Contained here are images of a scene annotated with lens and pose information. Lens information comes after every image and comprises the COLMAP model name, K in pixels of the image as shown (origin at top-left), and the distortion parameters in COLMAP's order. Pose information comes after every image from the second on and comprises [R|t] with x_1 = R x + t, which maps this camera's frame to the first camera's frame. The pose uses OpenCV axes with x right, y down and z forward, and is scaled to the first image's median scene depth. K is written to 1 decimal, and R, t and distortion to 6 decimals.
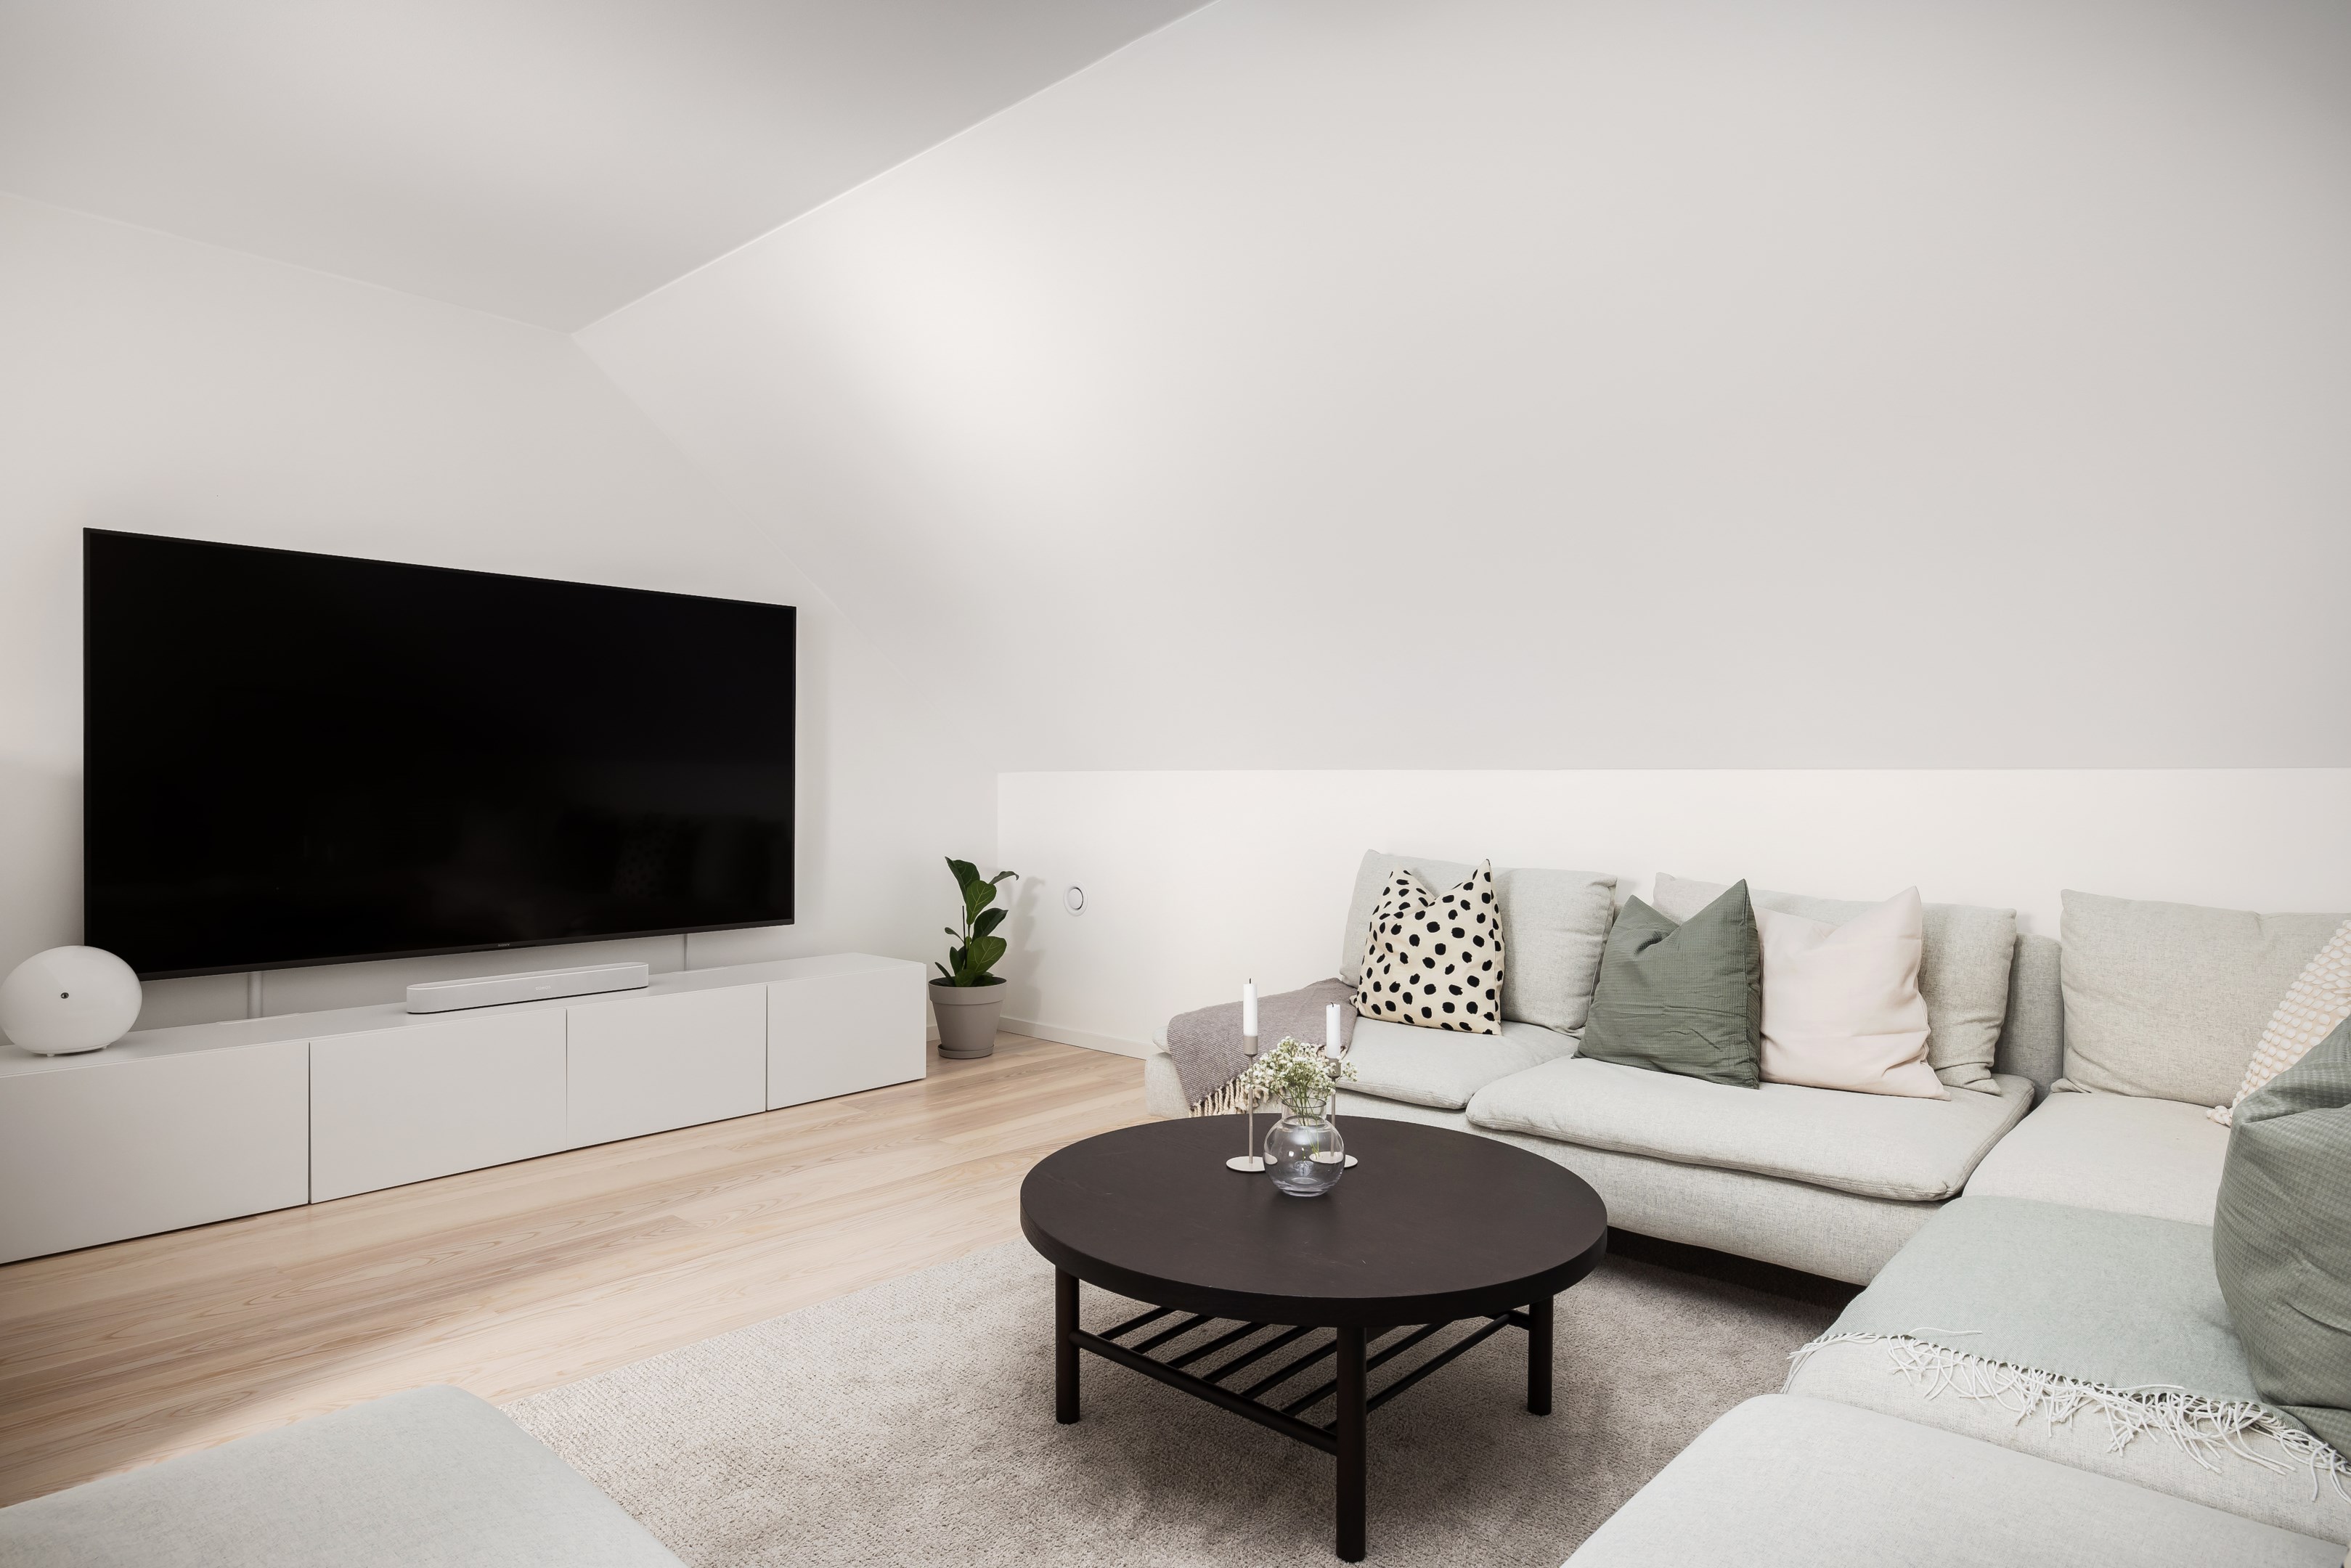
lens RADIAL K [[1369.9, 0, 1195.8], [0, 1369.9, 786.4], [0, 0, 1]] dist [0.004219, -0.001005]
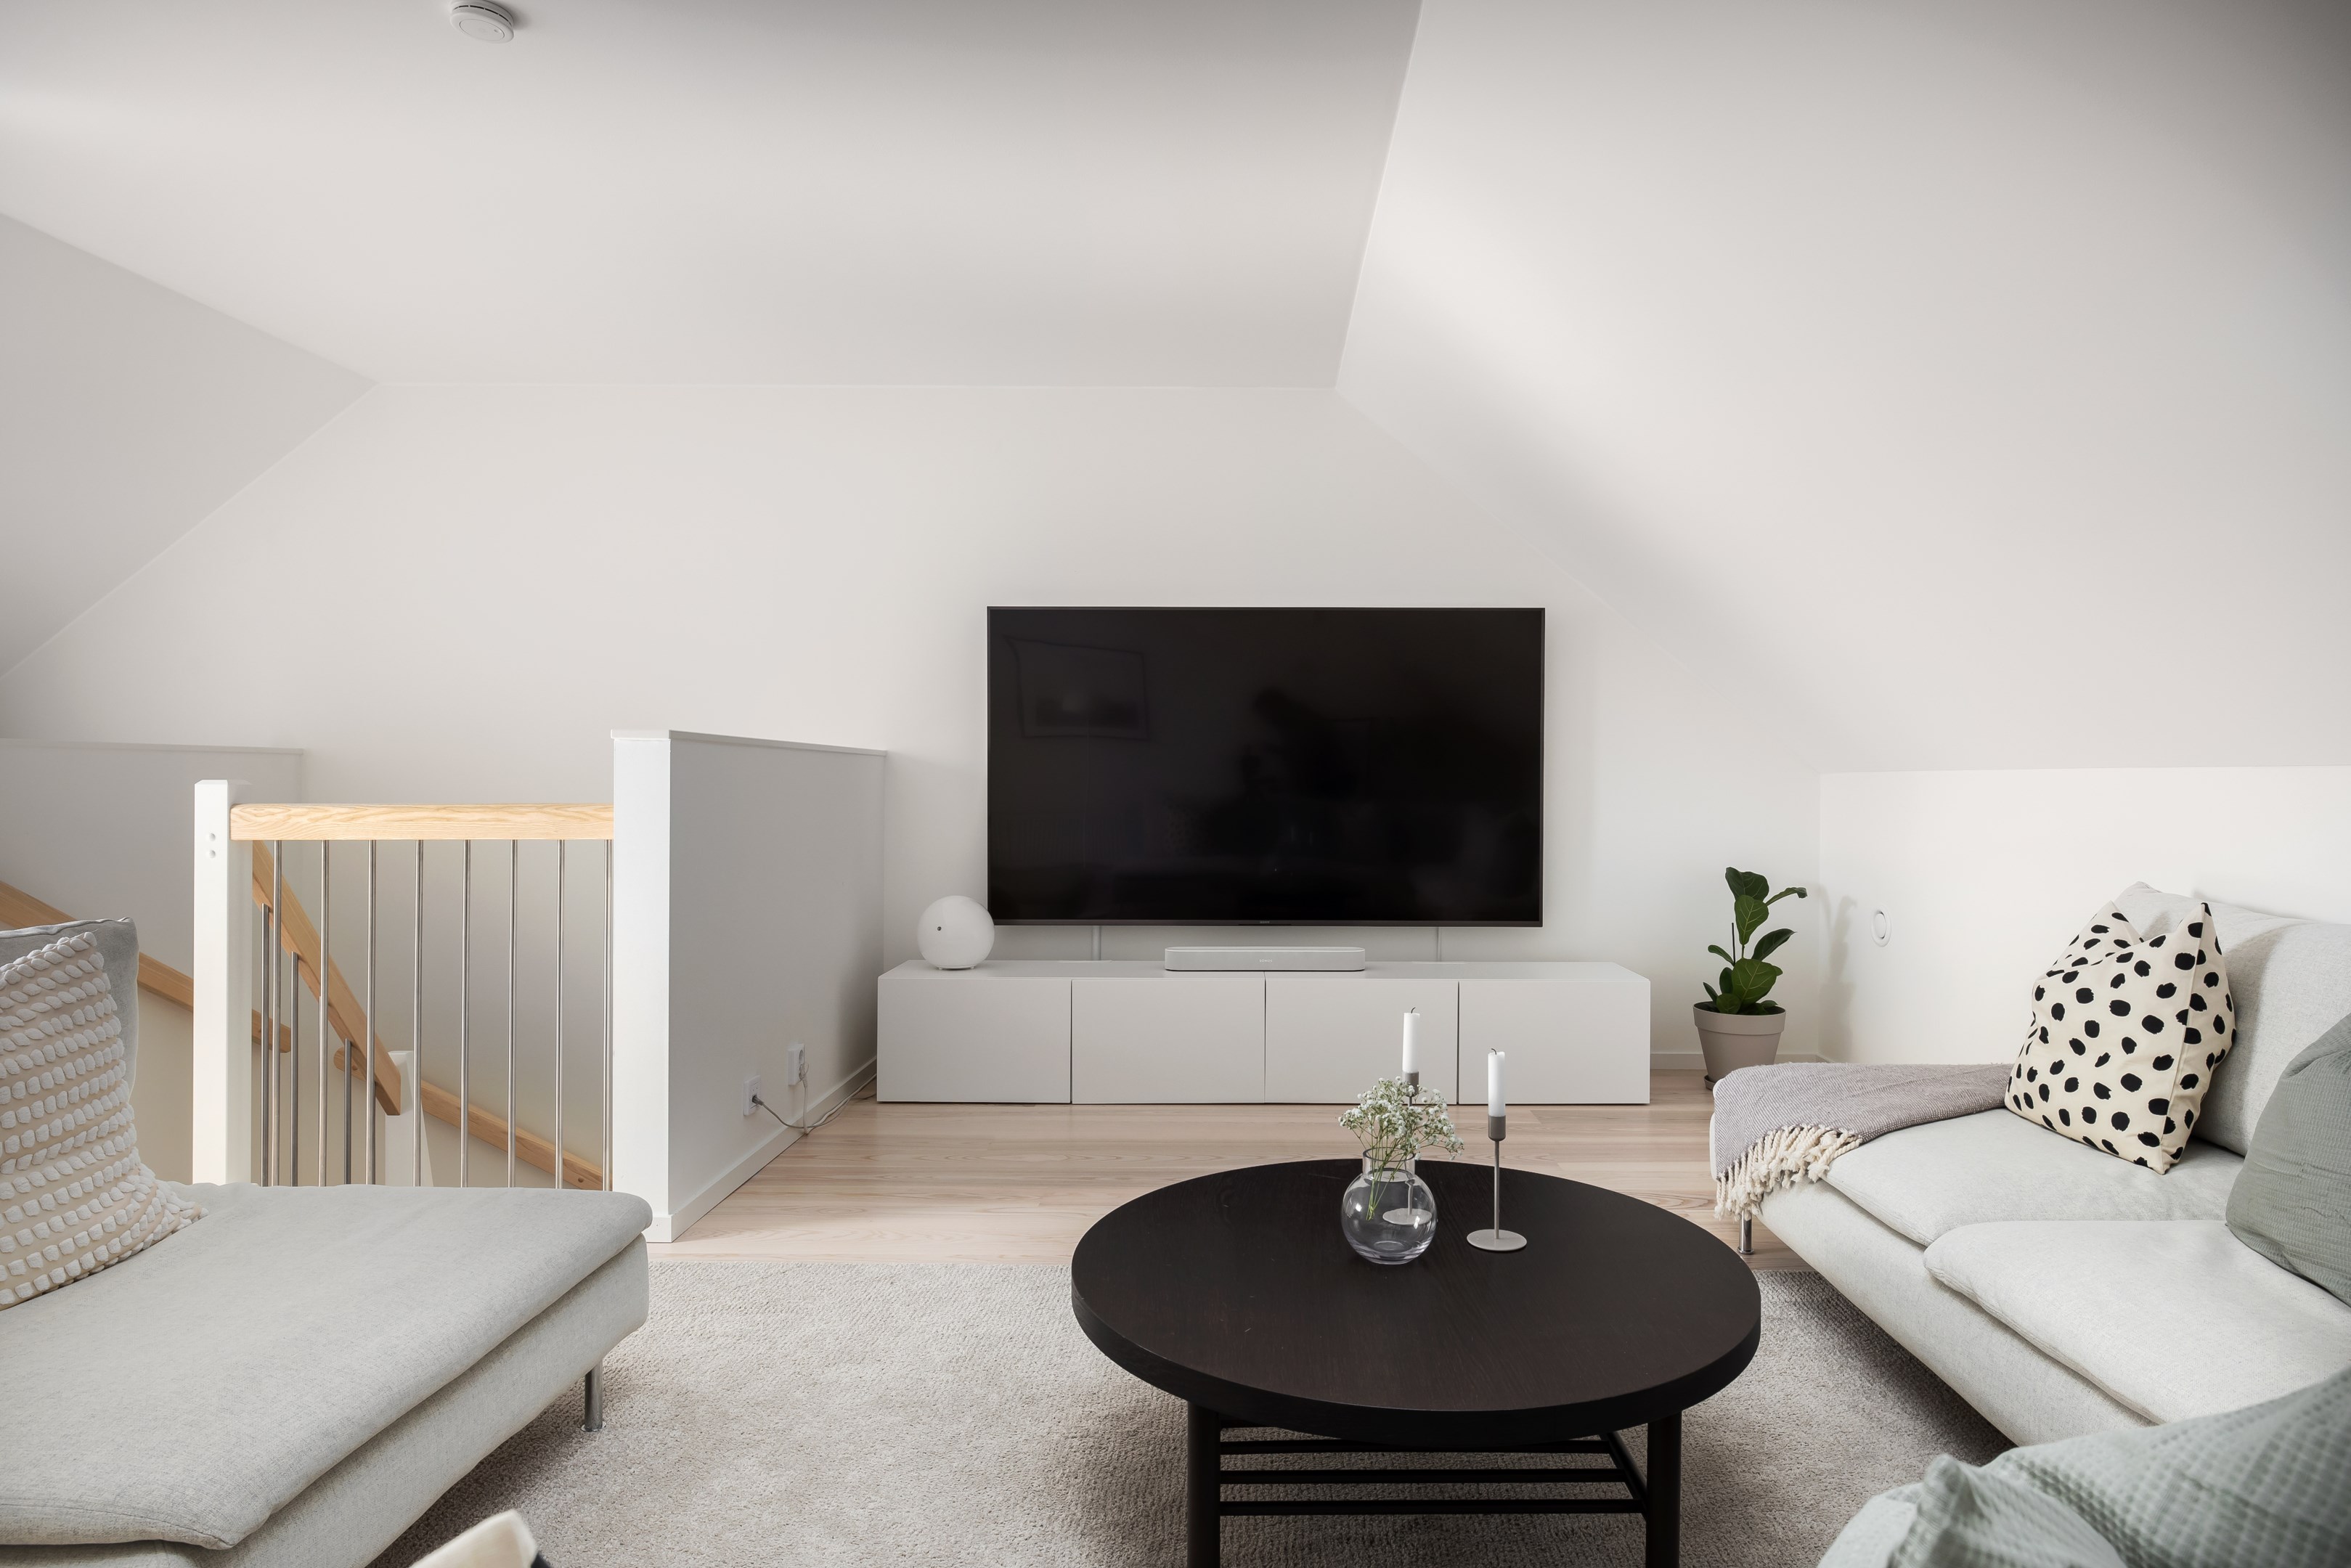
lens RADIAL K [[1369.9, 0, 1195.8], [0, 1369.9, 786.4], [0, 0, 1]] dist [0.004219, -0.001005]
pose [[0.657137, 0.002548, -0.753767, 0.400913], [-0.004501, 0.999990, -0.000544, 0.000089], [0.753758, 0.003751, 0.657142, 0.211900]]
